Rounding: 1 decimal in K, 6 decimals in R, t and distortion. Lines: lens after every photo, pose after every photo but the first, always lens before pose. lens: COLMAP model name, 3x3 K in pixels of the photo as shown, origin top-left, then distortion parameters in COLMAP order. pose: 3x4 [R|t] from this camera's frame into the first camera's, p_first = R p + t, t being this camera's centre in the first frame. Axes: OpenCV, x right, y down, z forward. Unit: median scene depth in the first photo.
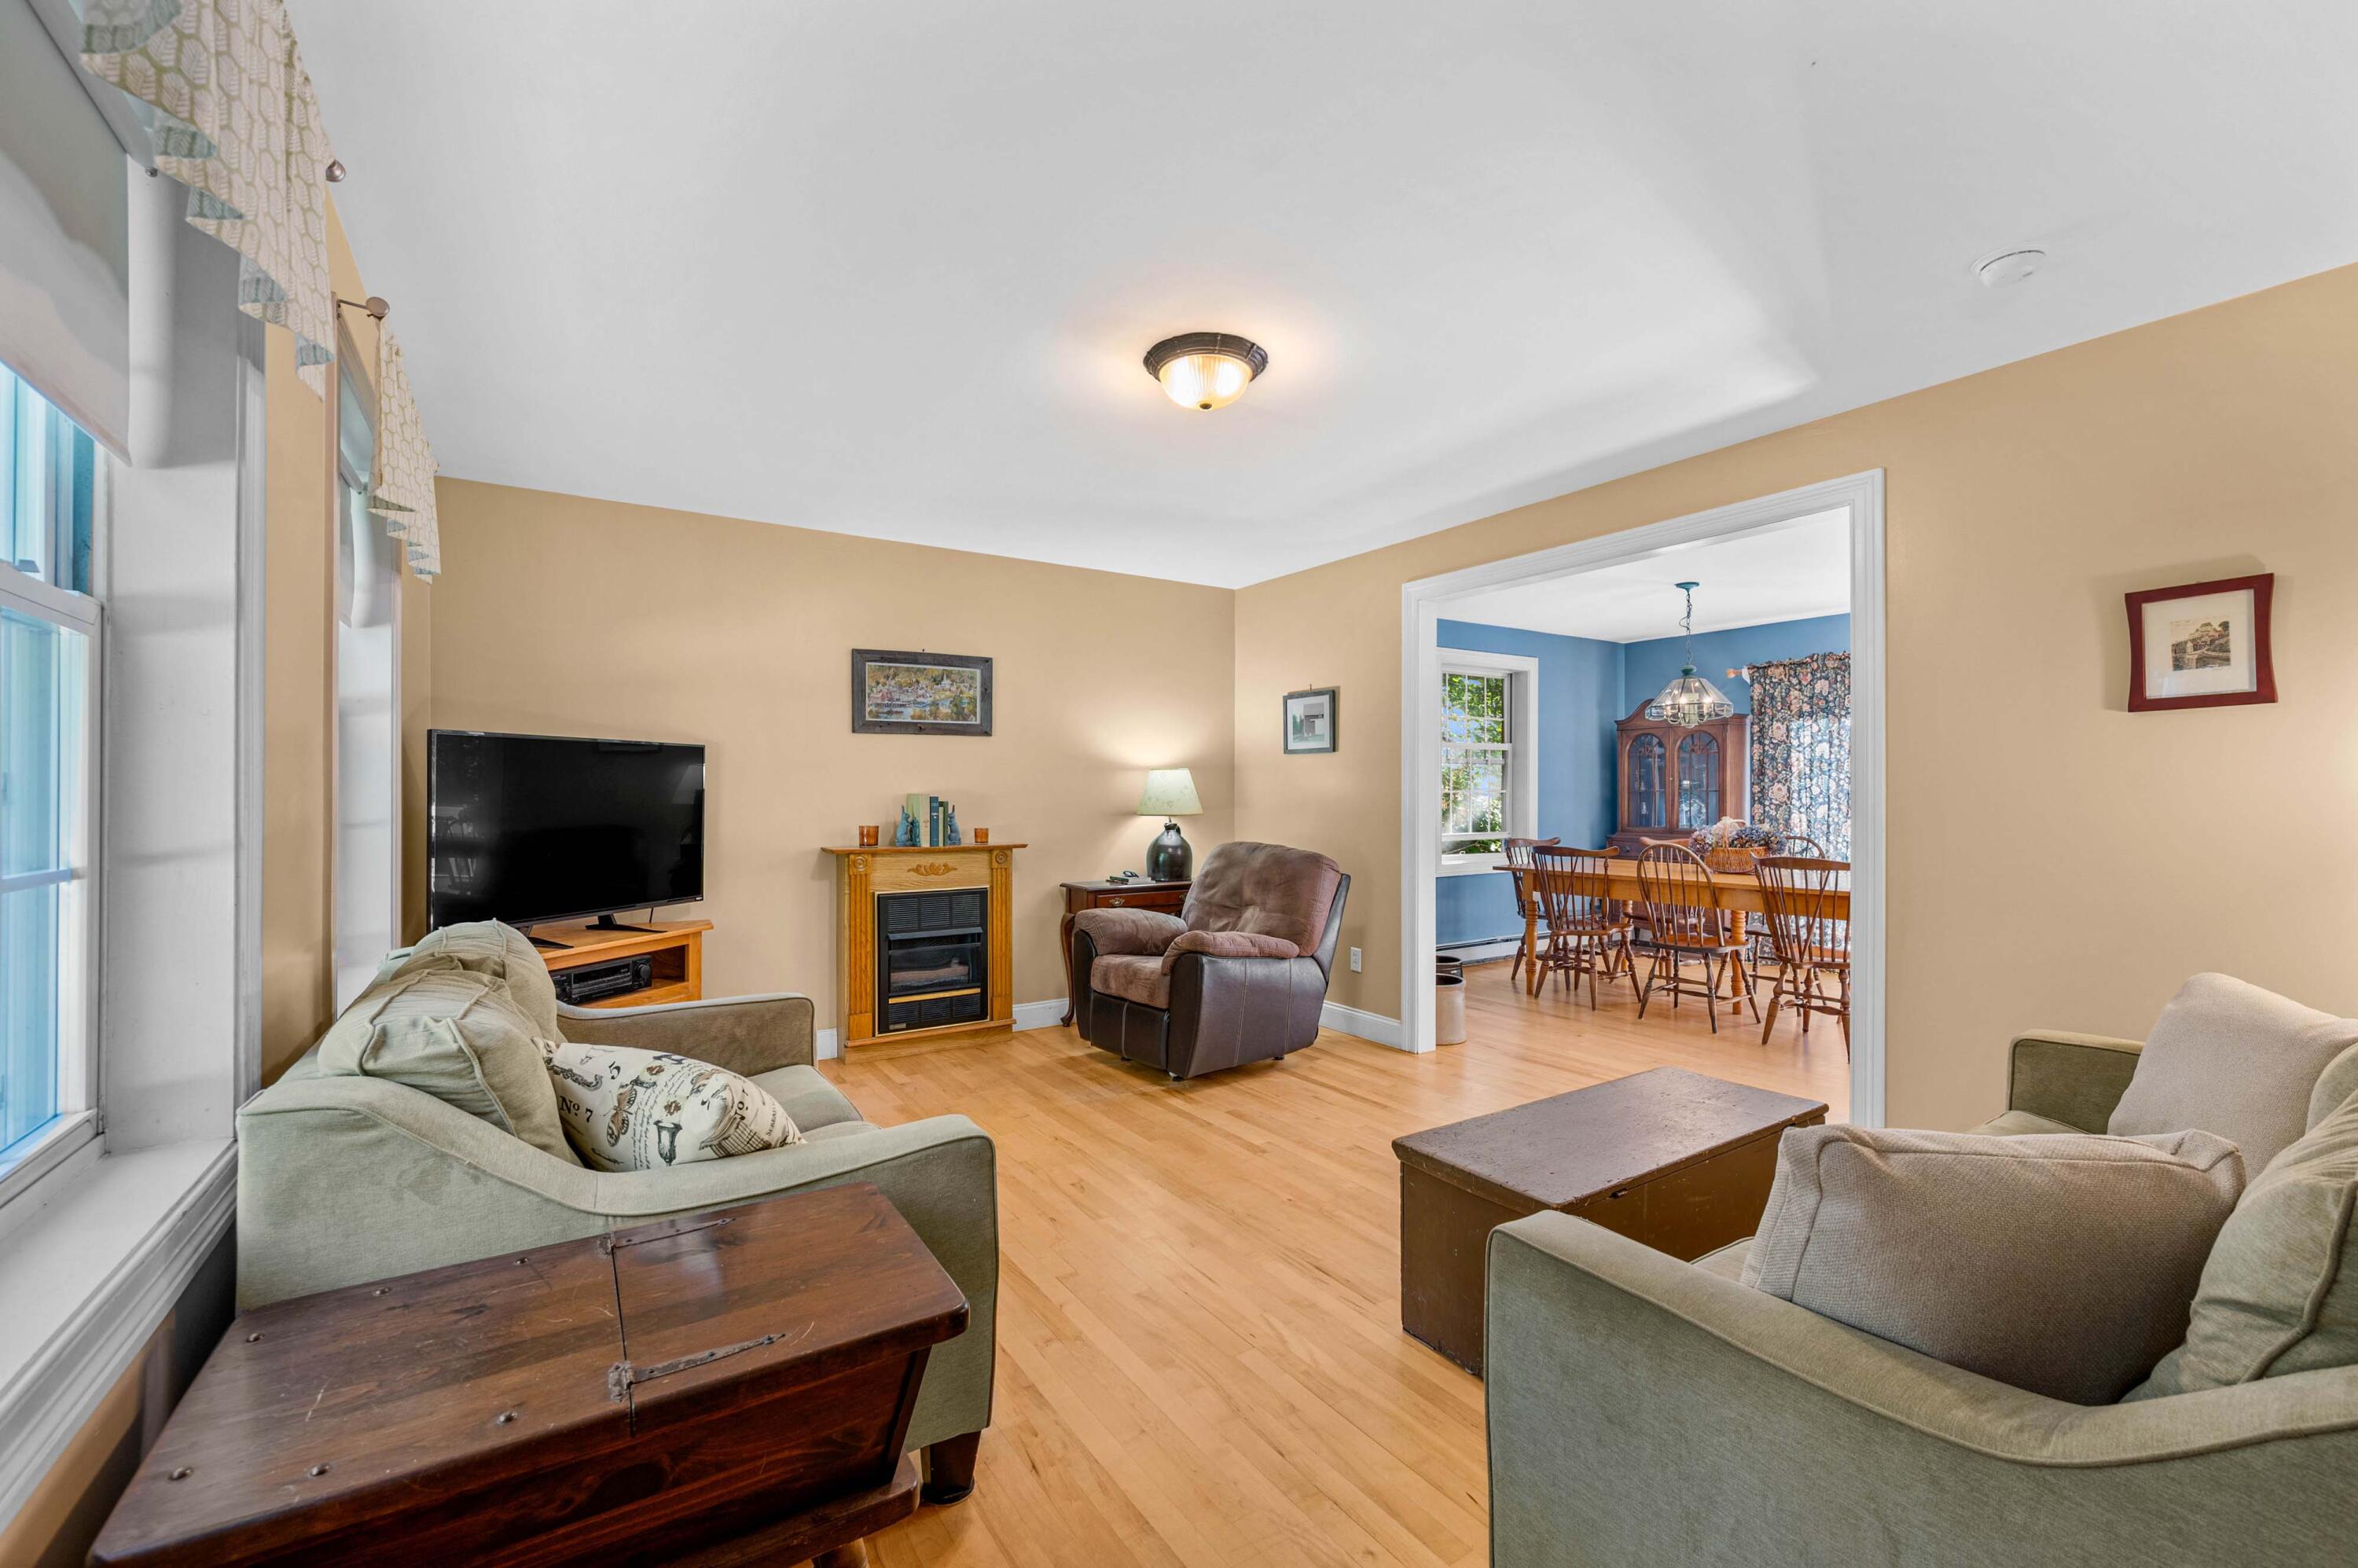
lens RADIAL K [[962.6, 0, 1145.0], [0, 962.6, 791.5], [0, 0, 1]] dist [-0.000388, -0.000088]
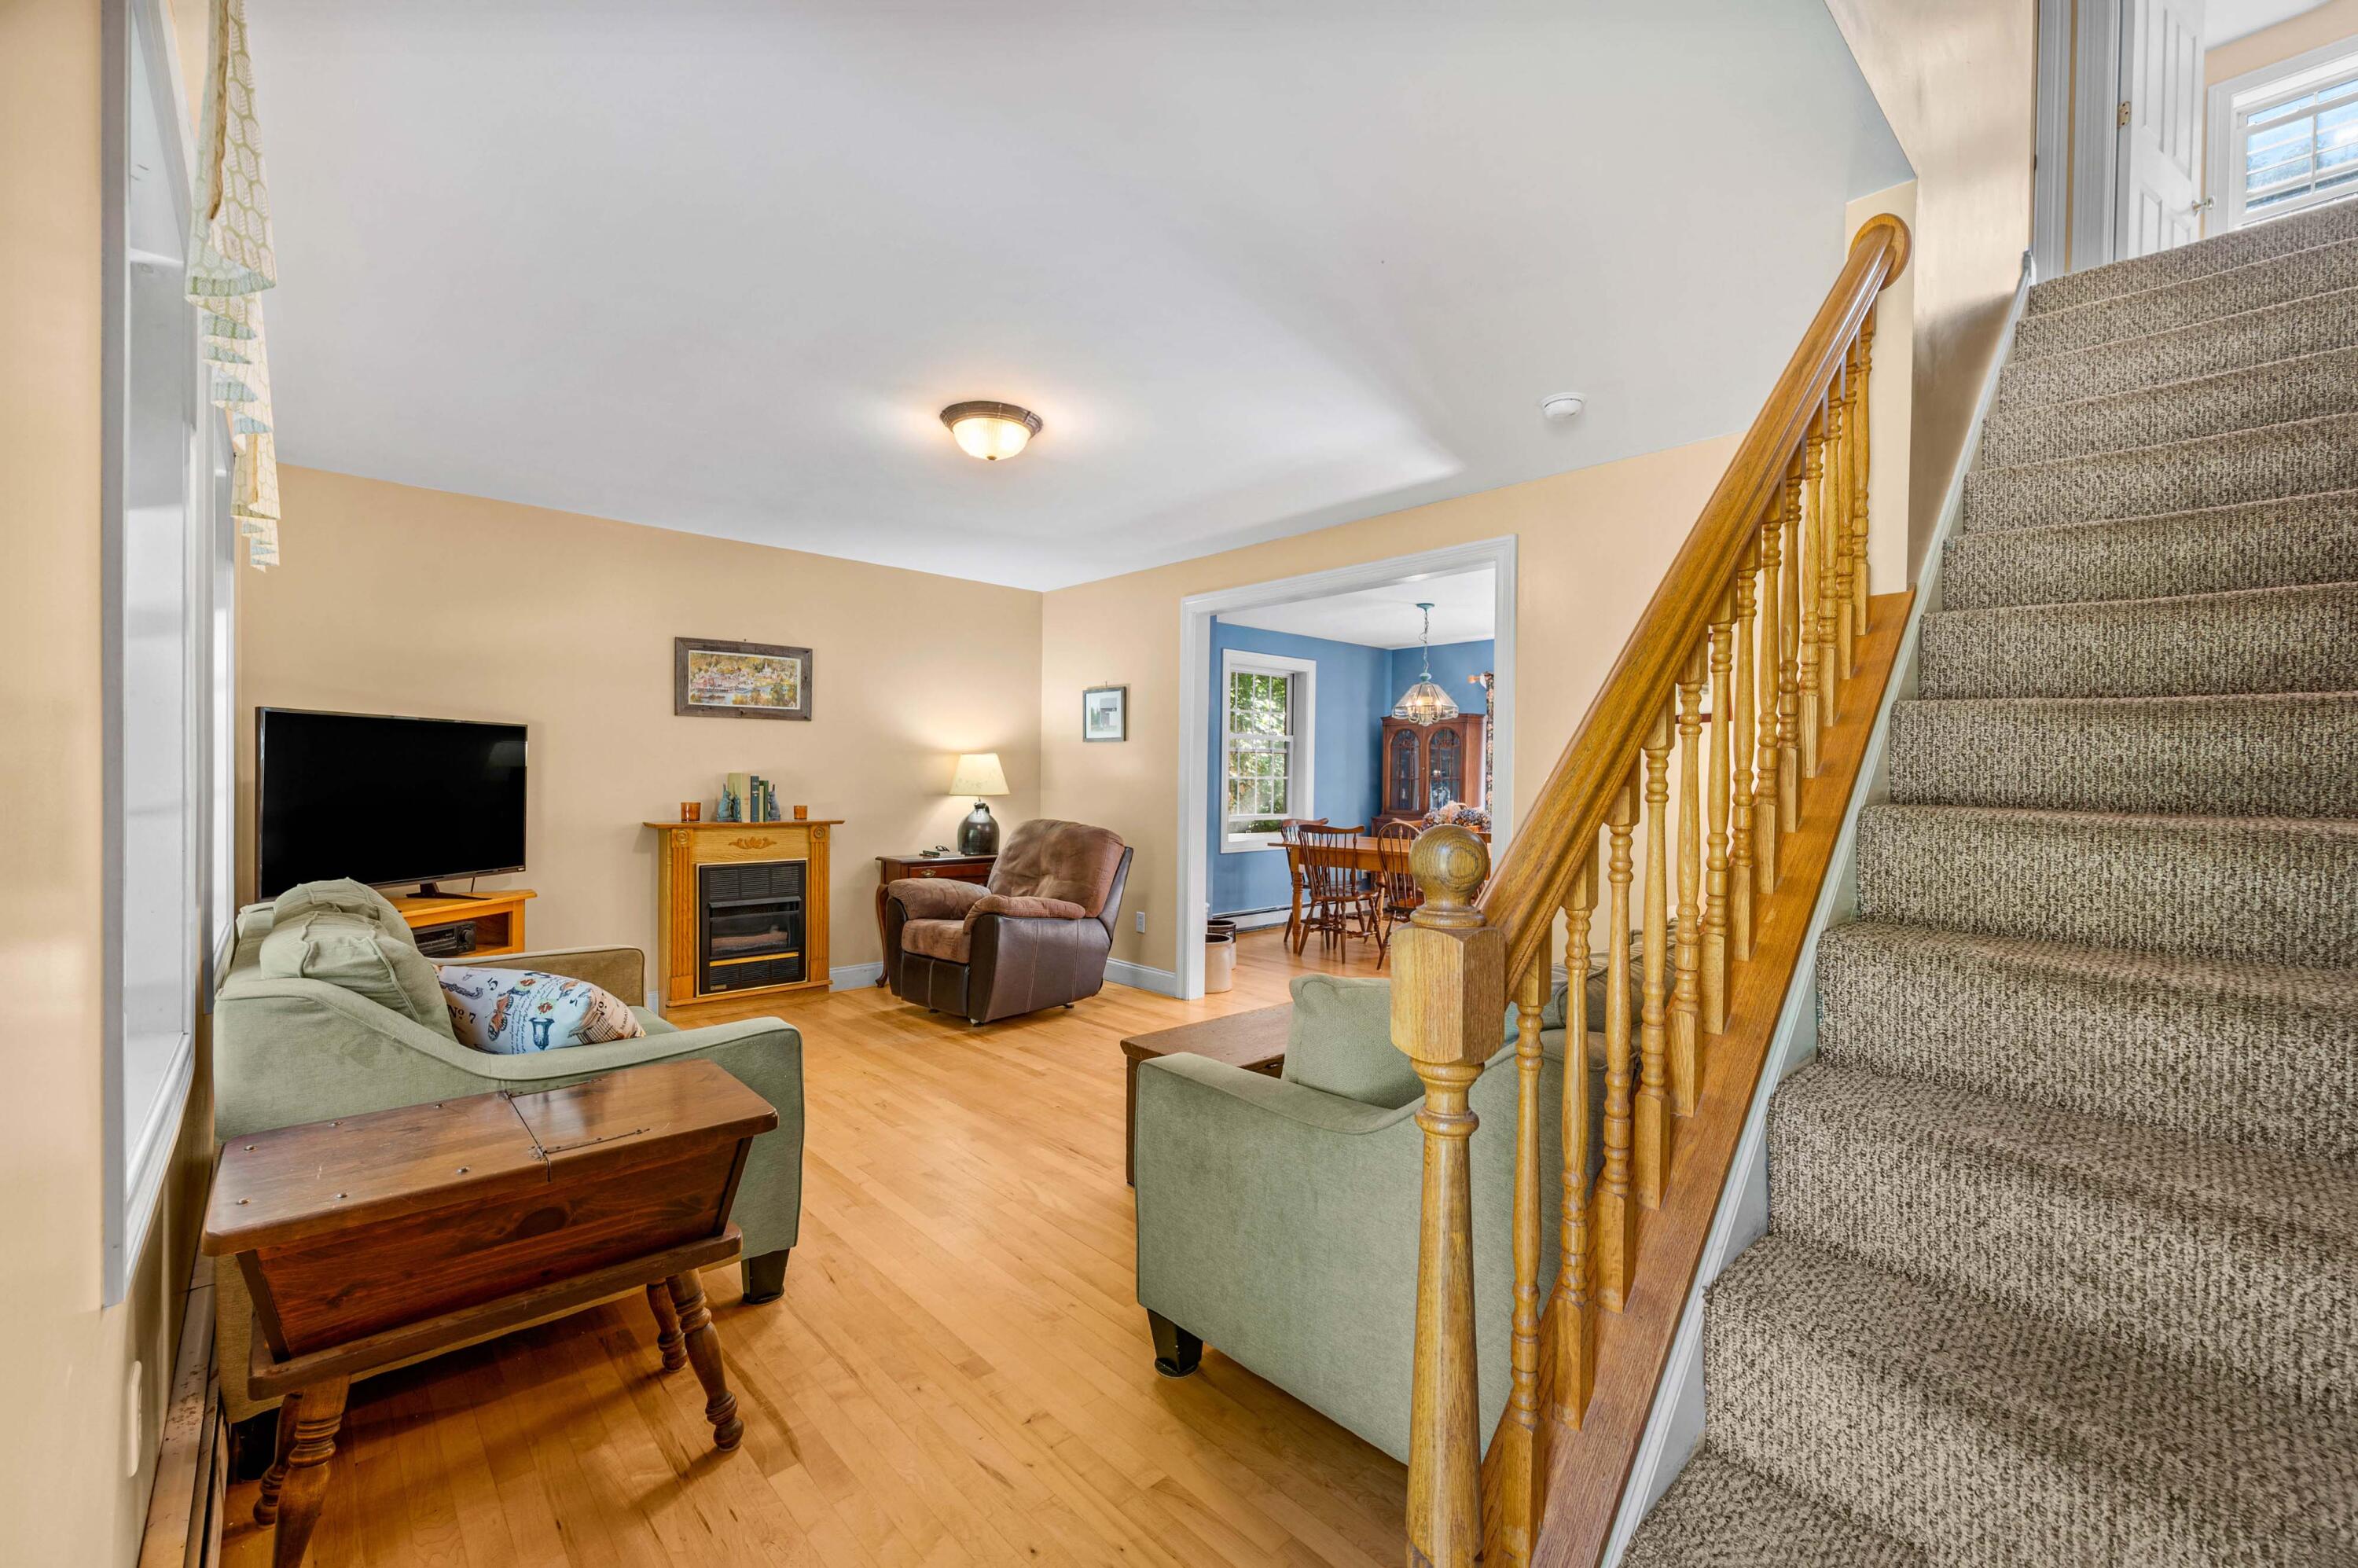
lens RADIAL K [[962.6, 0, 1145.0], [0, 962.6, 791.5], [0, 0, 1]] dist [-0.000388, -0.000088]
pose [[0.985567, 0.009103, 0.169042, 0.034880], [-0.011885, 0.999810, 0.015456, 0.000812], [-0.168869, -0.017242, 0.985488, -0.161251]]
